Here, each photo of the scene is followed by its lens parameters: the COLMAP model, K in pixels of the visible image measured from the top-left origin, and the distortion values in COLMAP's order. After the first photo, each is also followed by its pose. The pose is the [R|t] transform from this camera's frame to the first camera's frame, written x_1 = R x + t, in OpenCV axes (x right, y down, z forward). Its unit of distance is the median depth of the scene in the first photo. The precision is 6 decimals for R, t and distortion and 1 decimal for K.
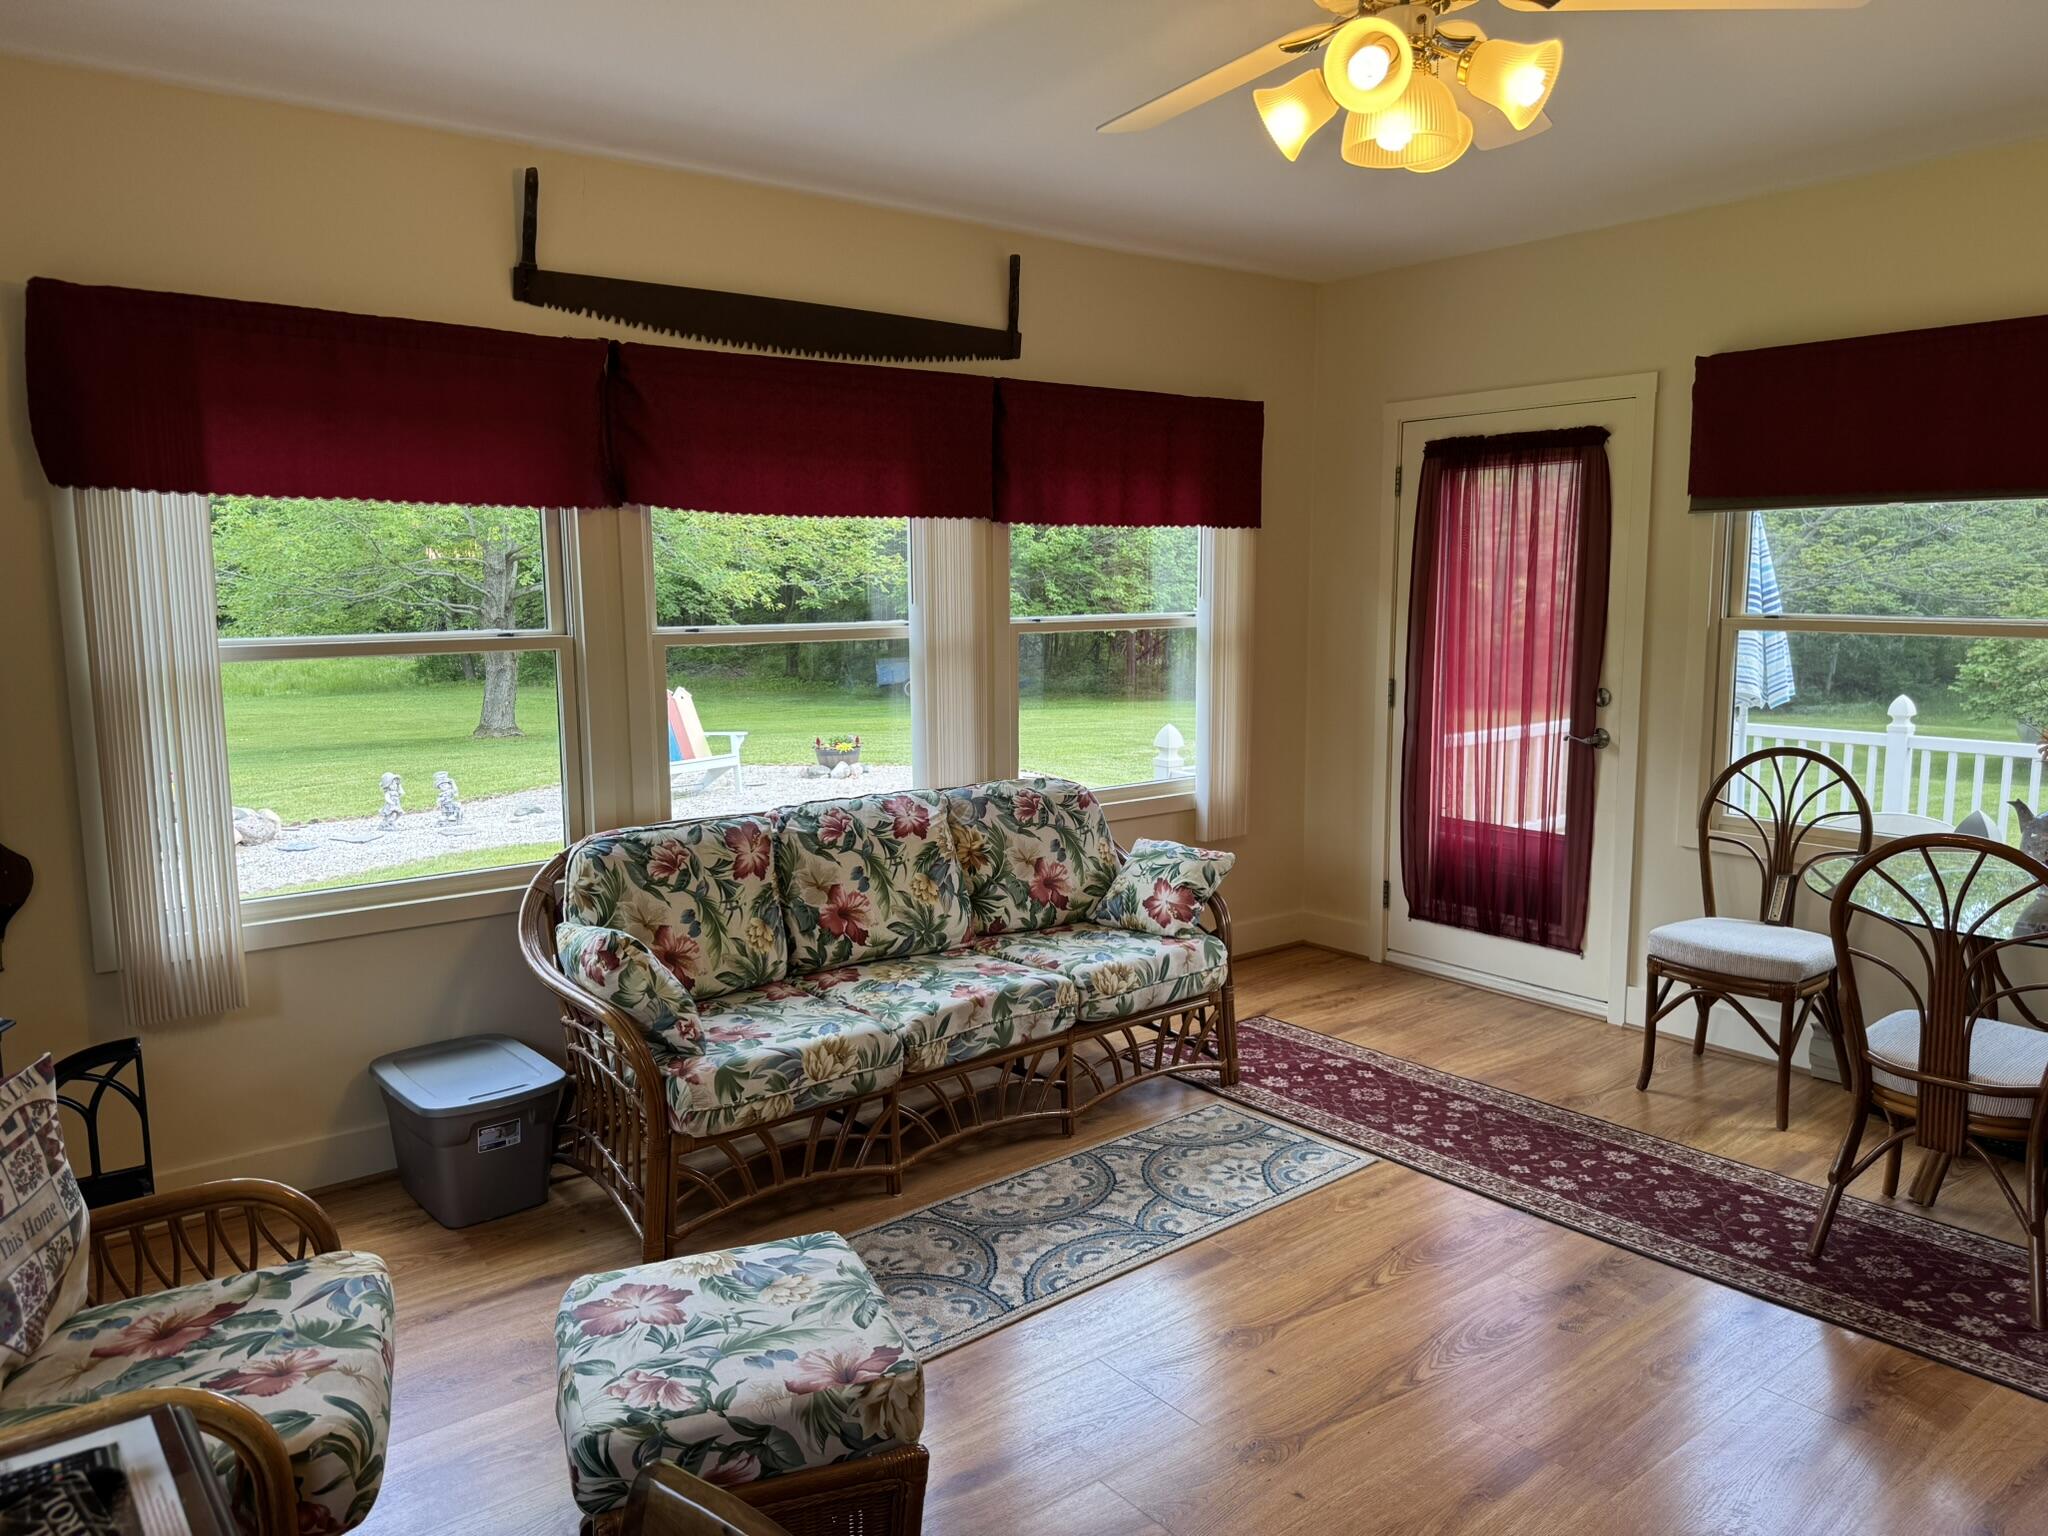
lens RADIAL K [[1416.8, 0, 1033.7], [0, 1416.8, 766.4], [0, 0, 1]] dist [0.064225, -0.087175]
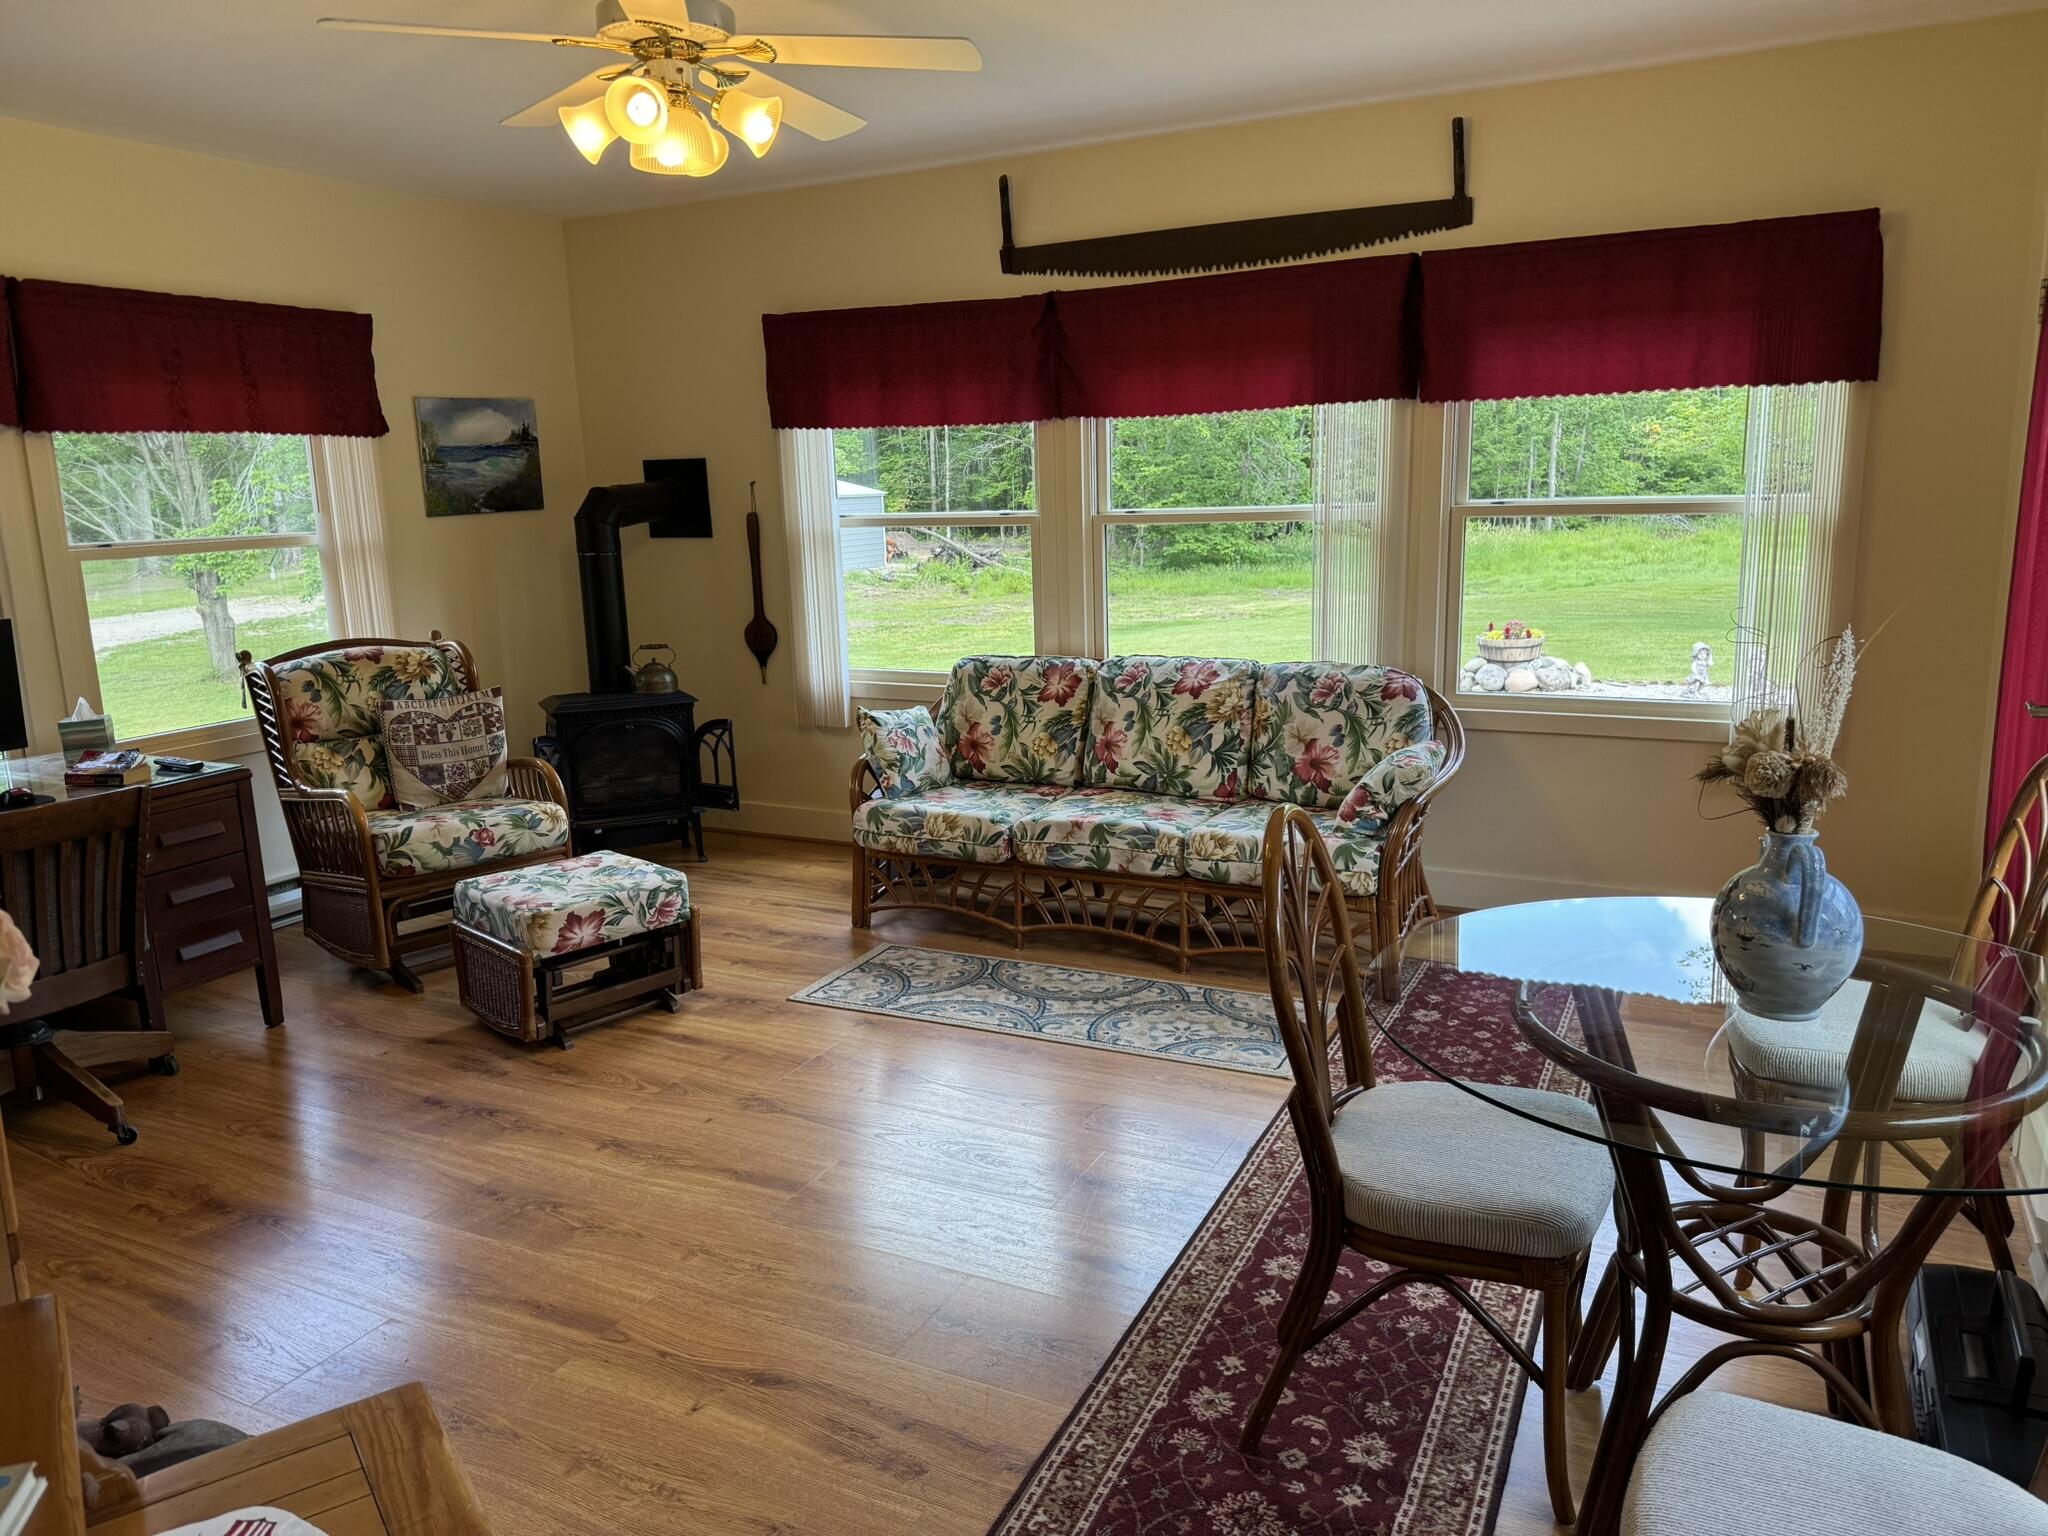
lens RADIAL K [[1416.8, 0, 1029.4], [0, 1416.8, 779.6], [0, 0, 1]] dist [0.064225, -0.087175]
pose [[0.421332, 0.187424, -0.887328, 0.993651], [-0.096757, 0.982118, 0.161503, -0.063662], [0.901730, 0.017808, 0.431933, 0.419708]]
